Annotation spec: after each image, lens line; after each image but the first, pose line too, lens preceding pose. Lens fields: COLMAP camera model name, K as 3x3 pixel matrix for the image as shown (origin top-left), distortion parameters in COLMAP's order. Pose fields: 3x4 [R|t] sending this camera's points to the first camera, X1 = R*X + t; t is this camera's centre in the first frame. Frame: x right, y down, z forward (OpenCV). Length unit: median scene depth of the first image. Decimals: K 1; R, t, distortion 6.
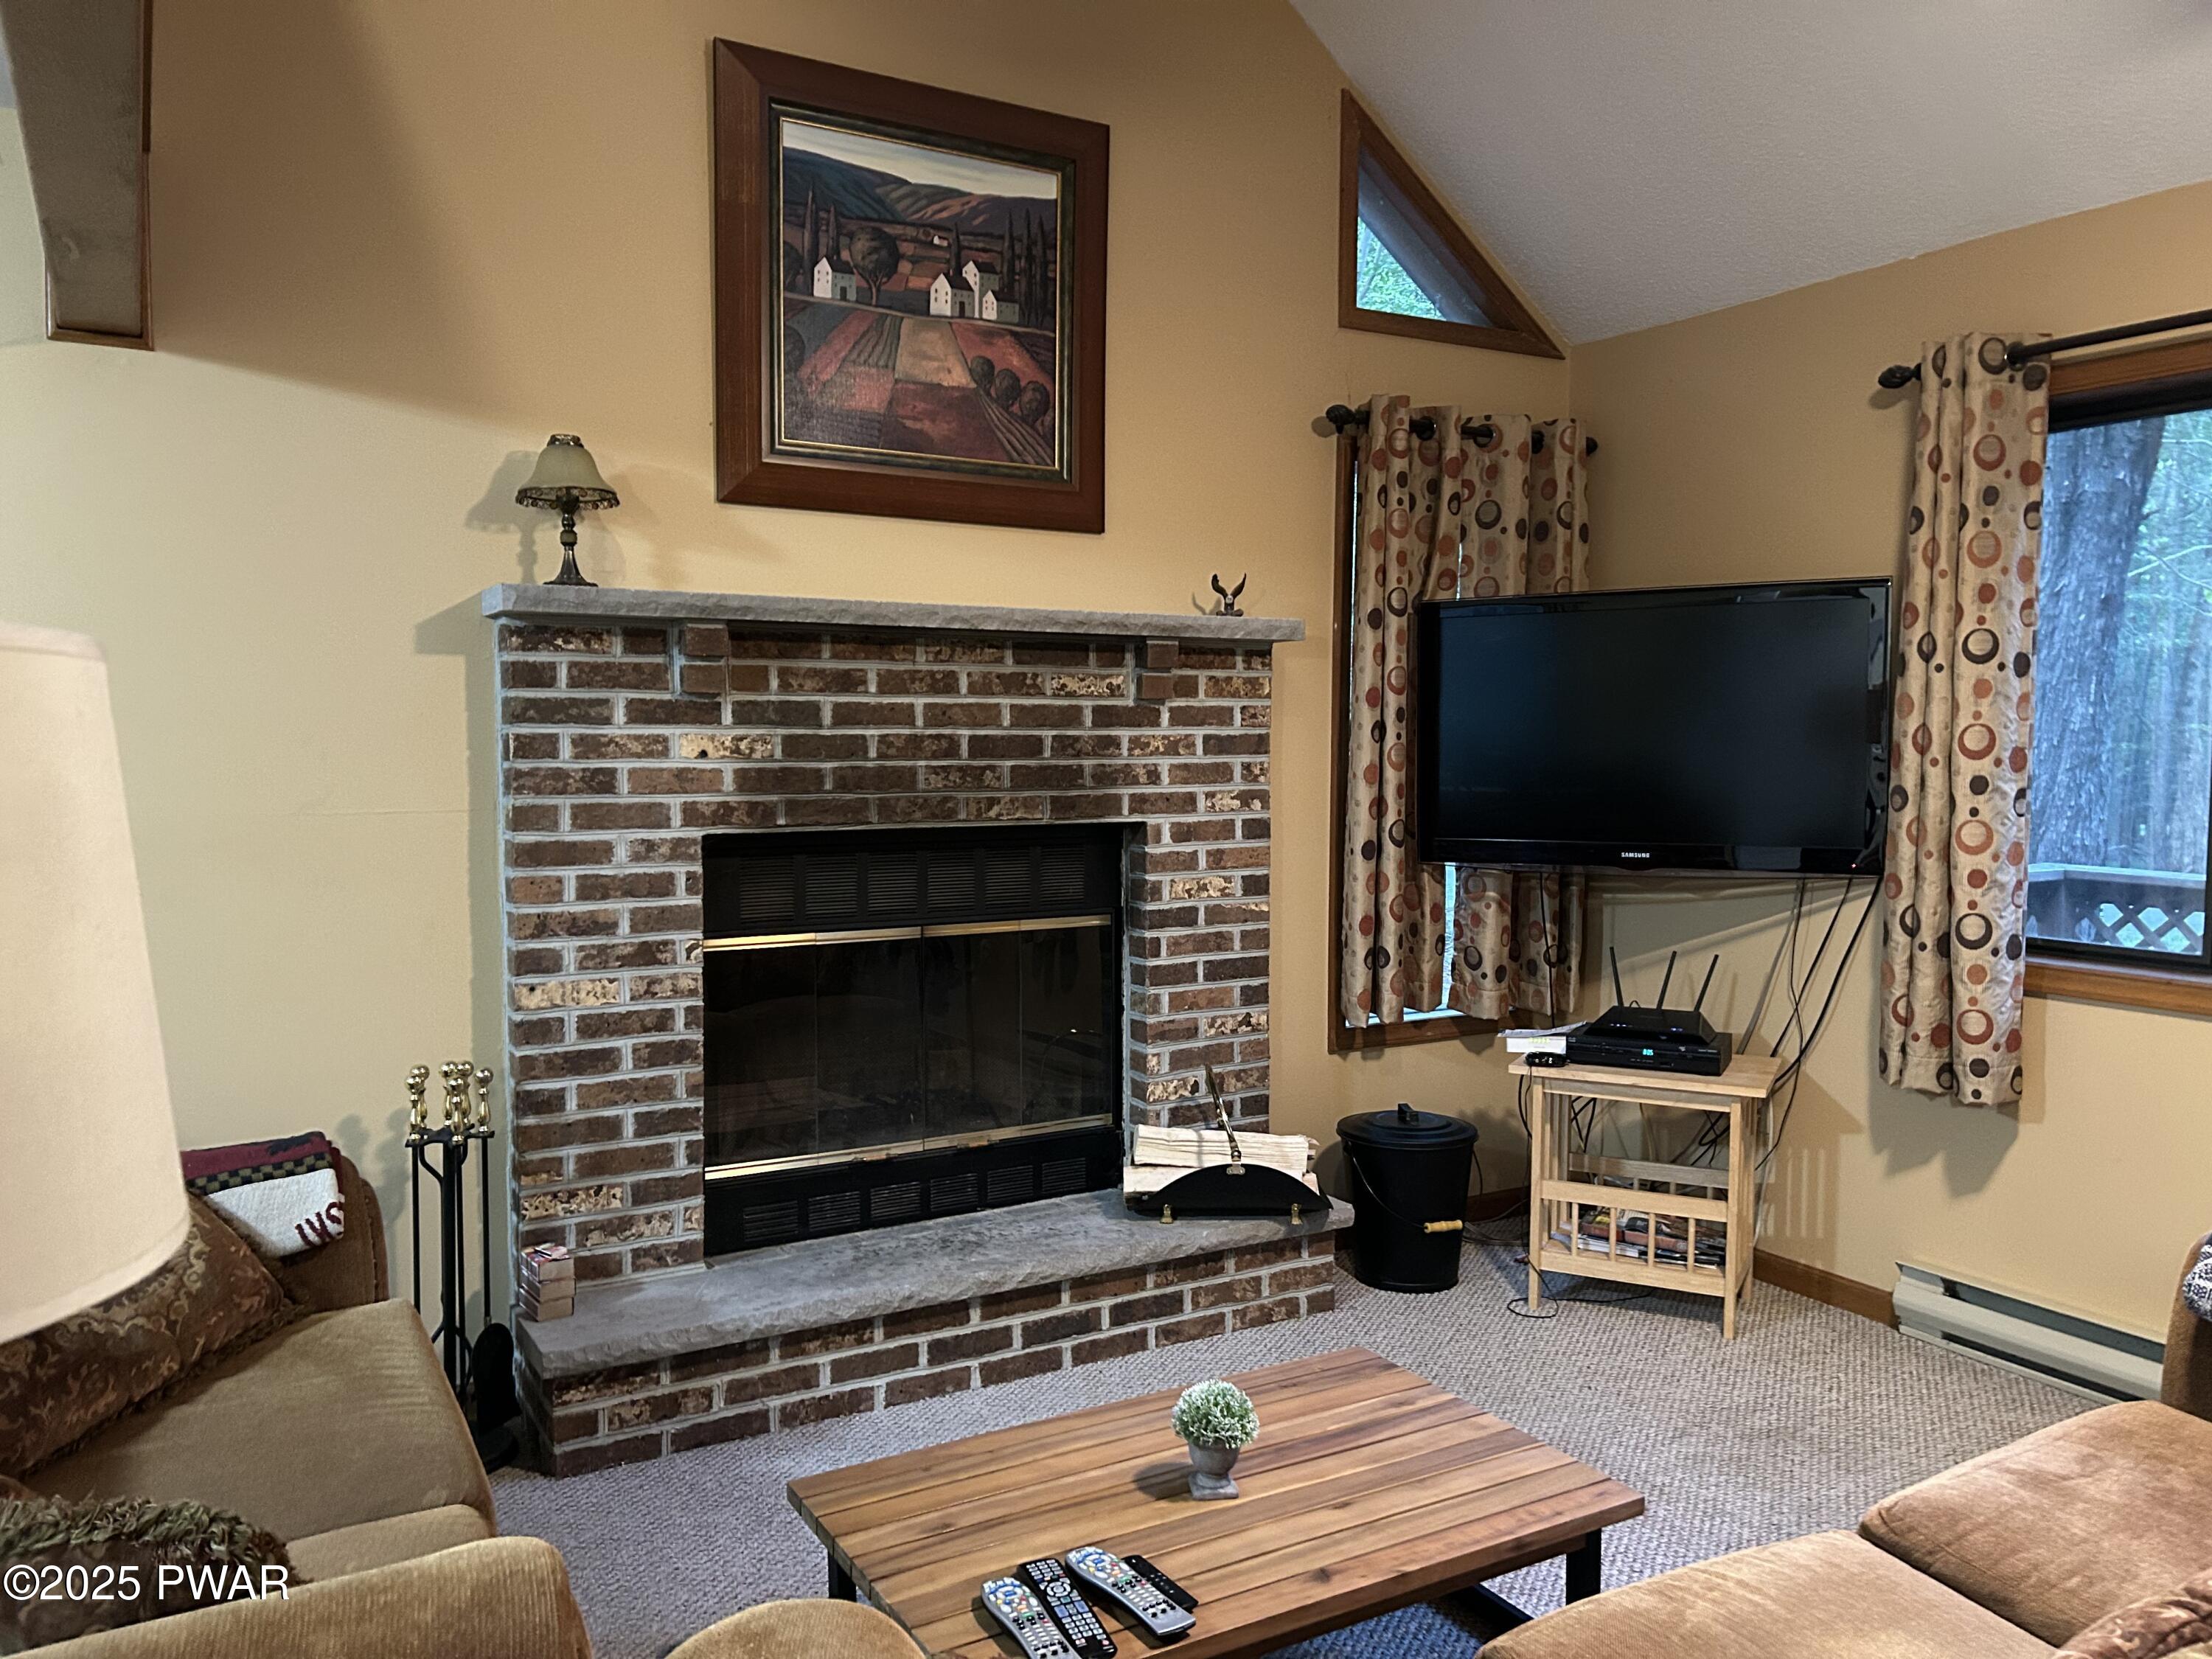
lens RADIAL K [[1659.4, 0, 1112.7], [0, 1659.4, 865.0], [0, 0, 1]] dist [0.051665, -0.060250]
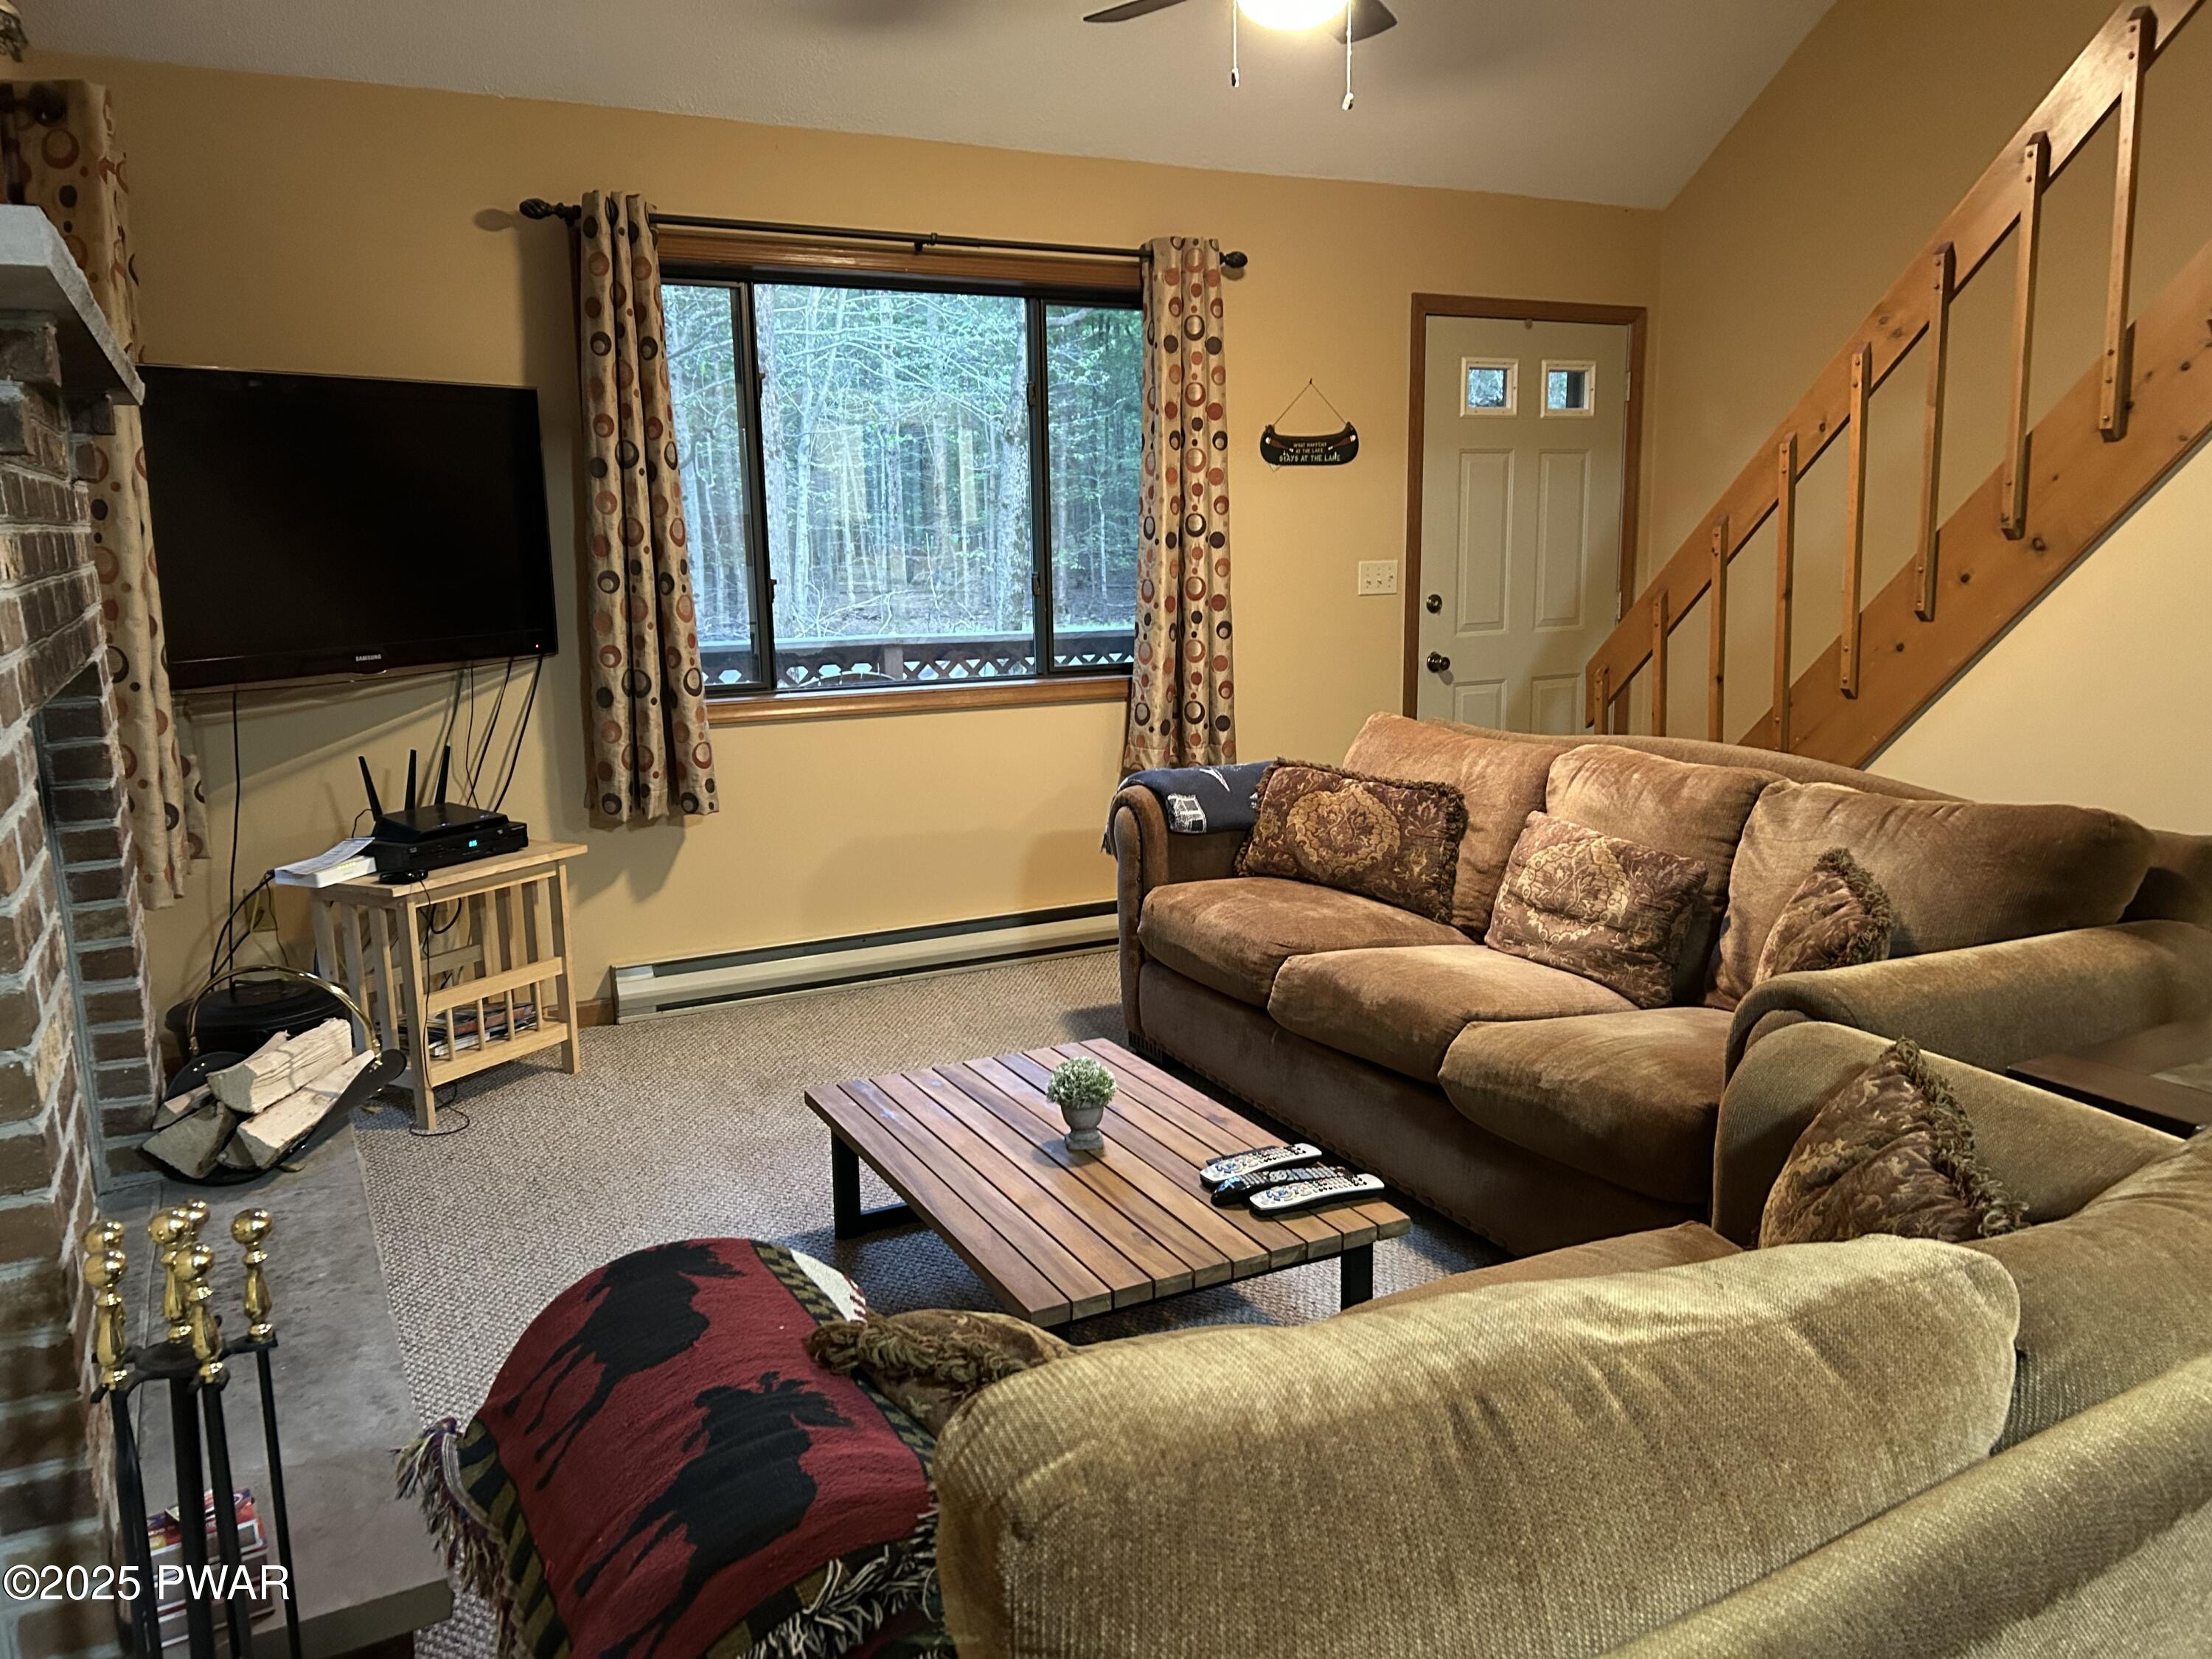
lens RADIAL K [[1659.4, 0, 1100.1], [0, 1659.4, 831.0], [0, 0, 1]] dist [0.051665, -0.060250]
pose [[0.056077, -0.186000, 0.980948, -0.759993], [0.107002, 0.977955, 0.179316, -0.043527], [-0.992676, 0.094908, 0.074743, 0.618977]]
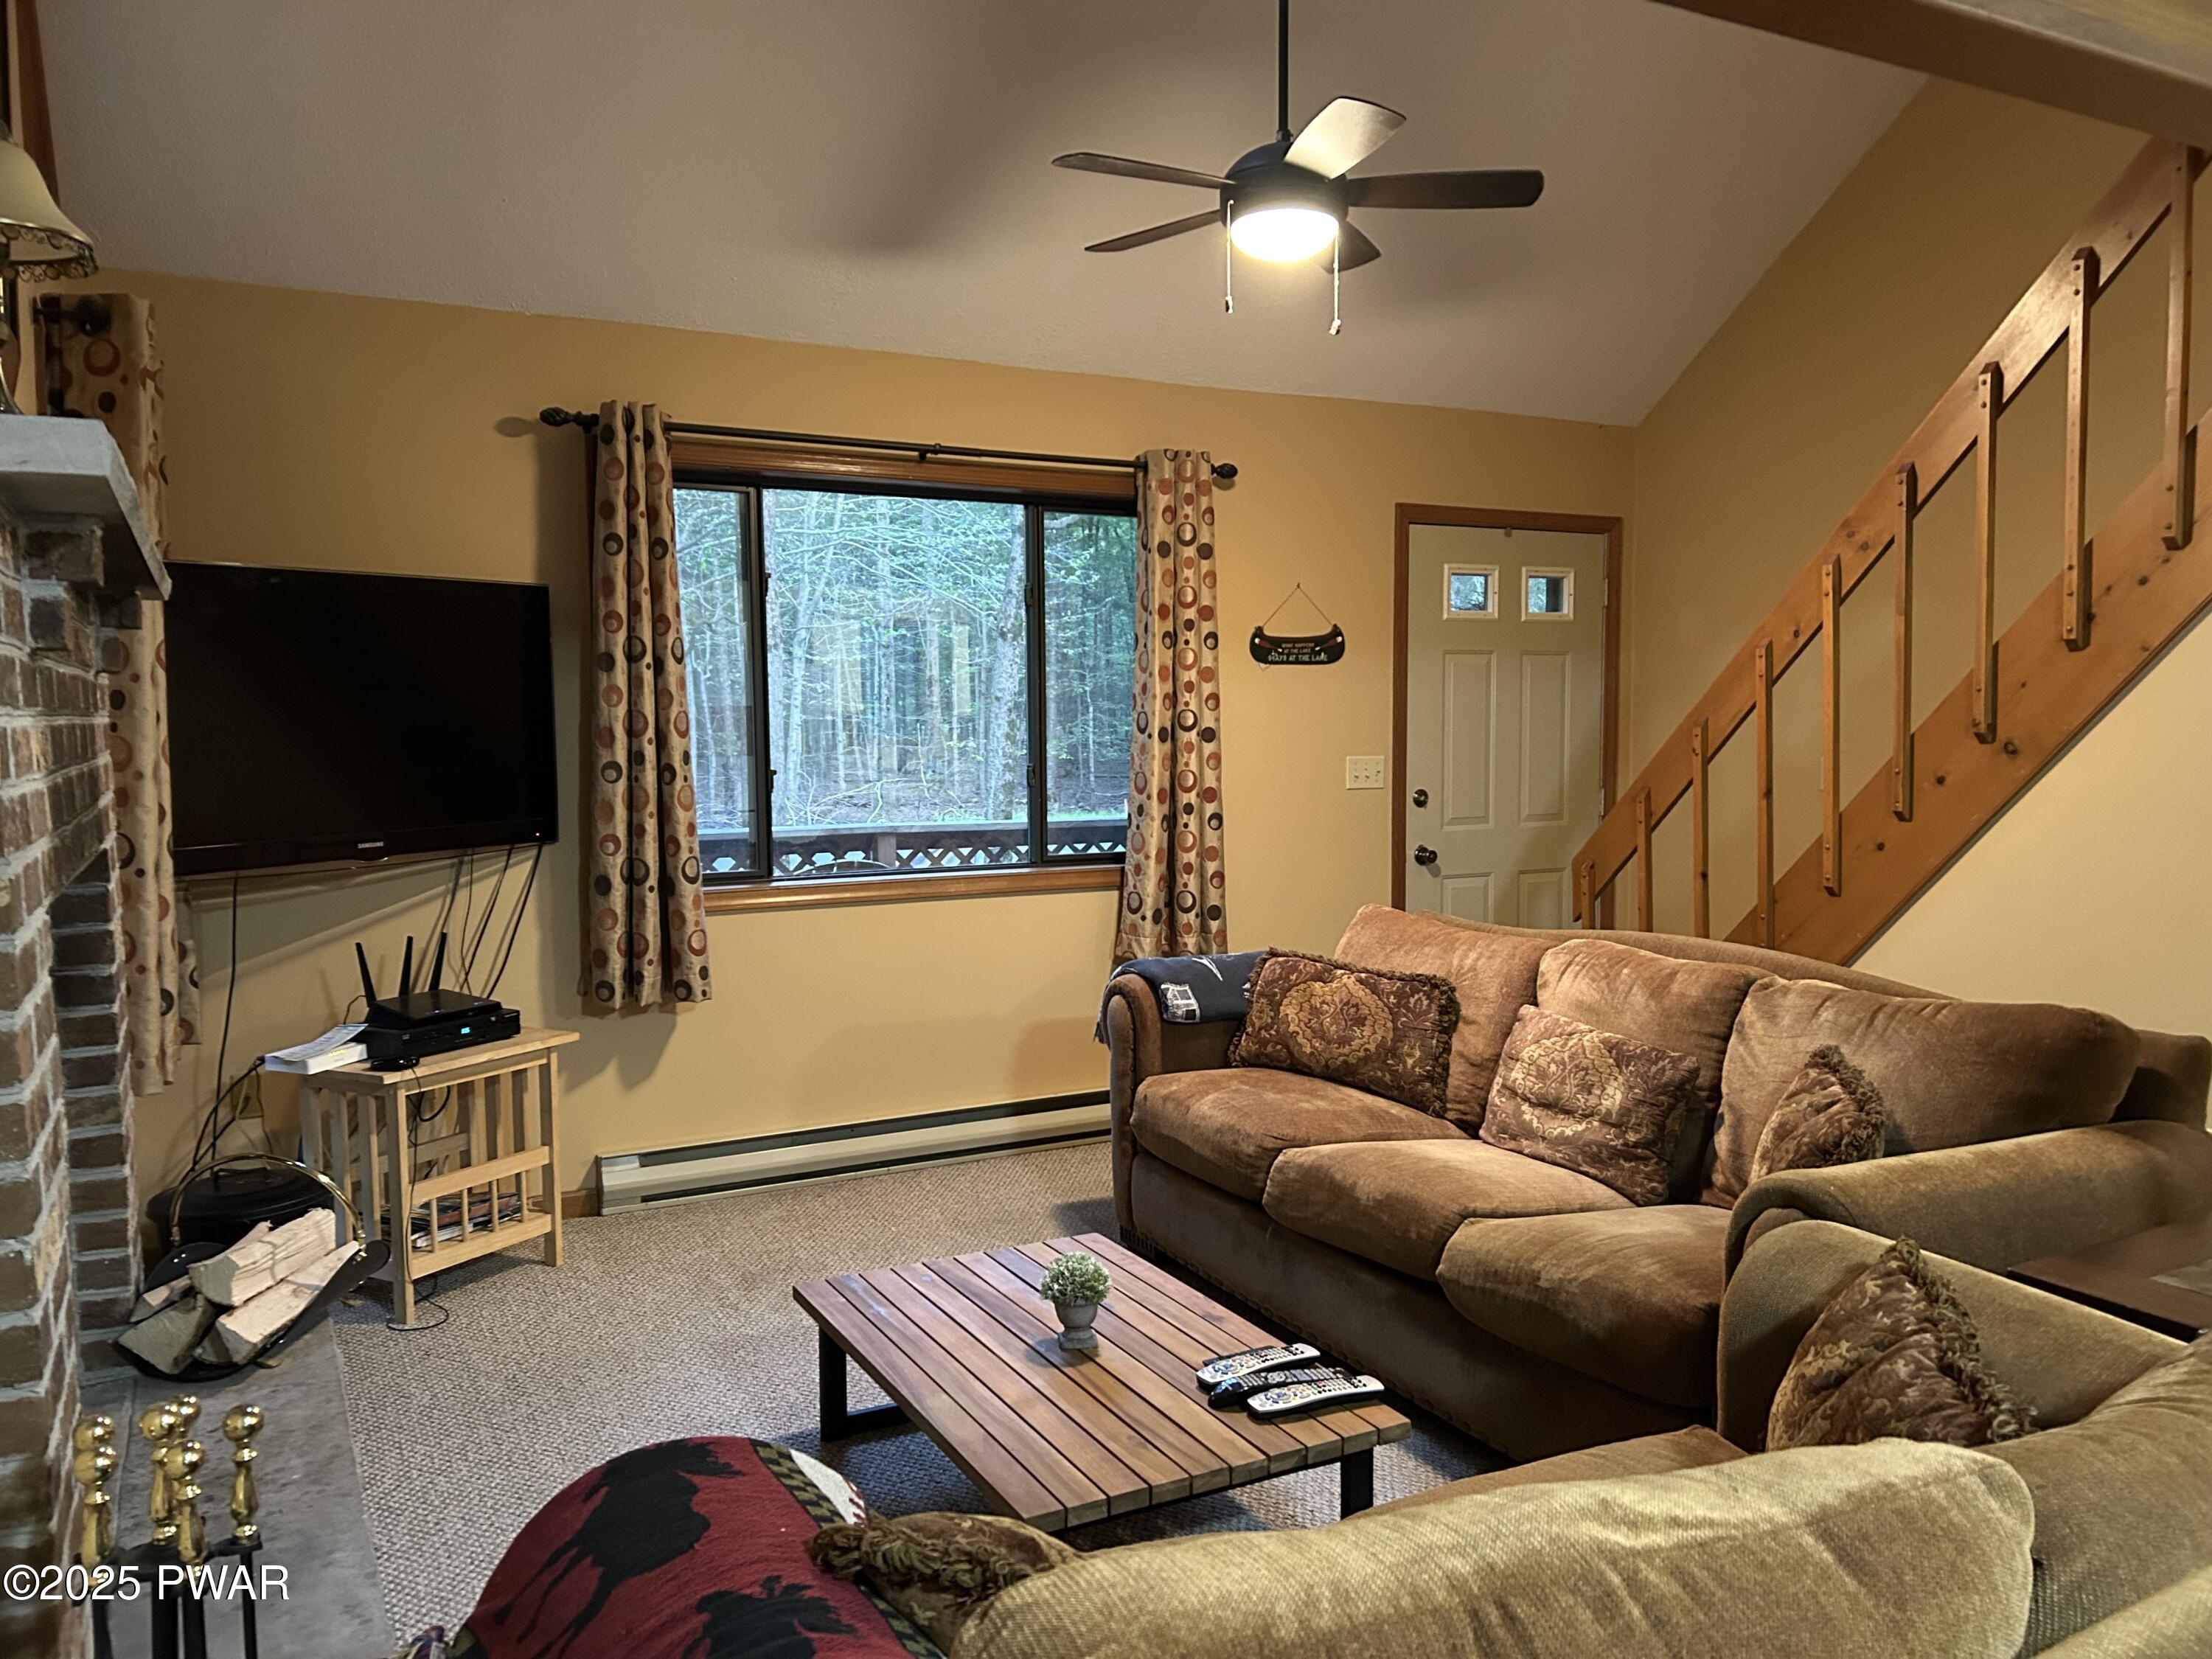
lens RADIAL K [[1659.4, 0, 1098.9], [0, 1659.4, 842.0], [0, 0, 1]] dist [0.051665, -0.060250]
pose [[0.049227, -0.080133, 0.995568, -0.769409], [0.098928, 0.992266, 0.074975, -0.046614], [-0.993876, 0.094799, 0.056774, 0.623888]]
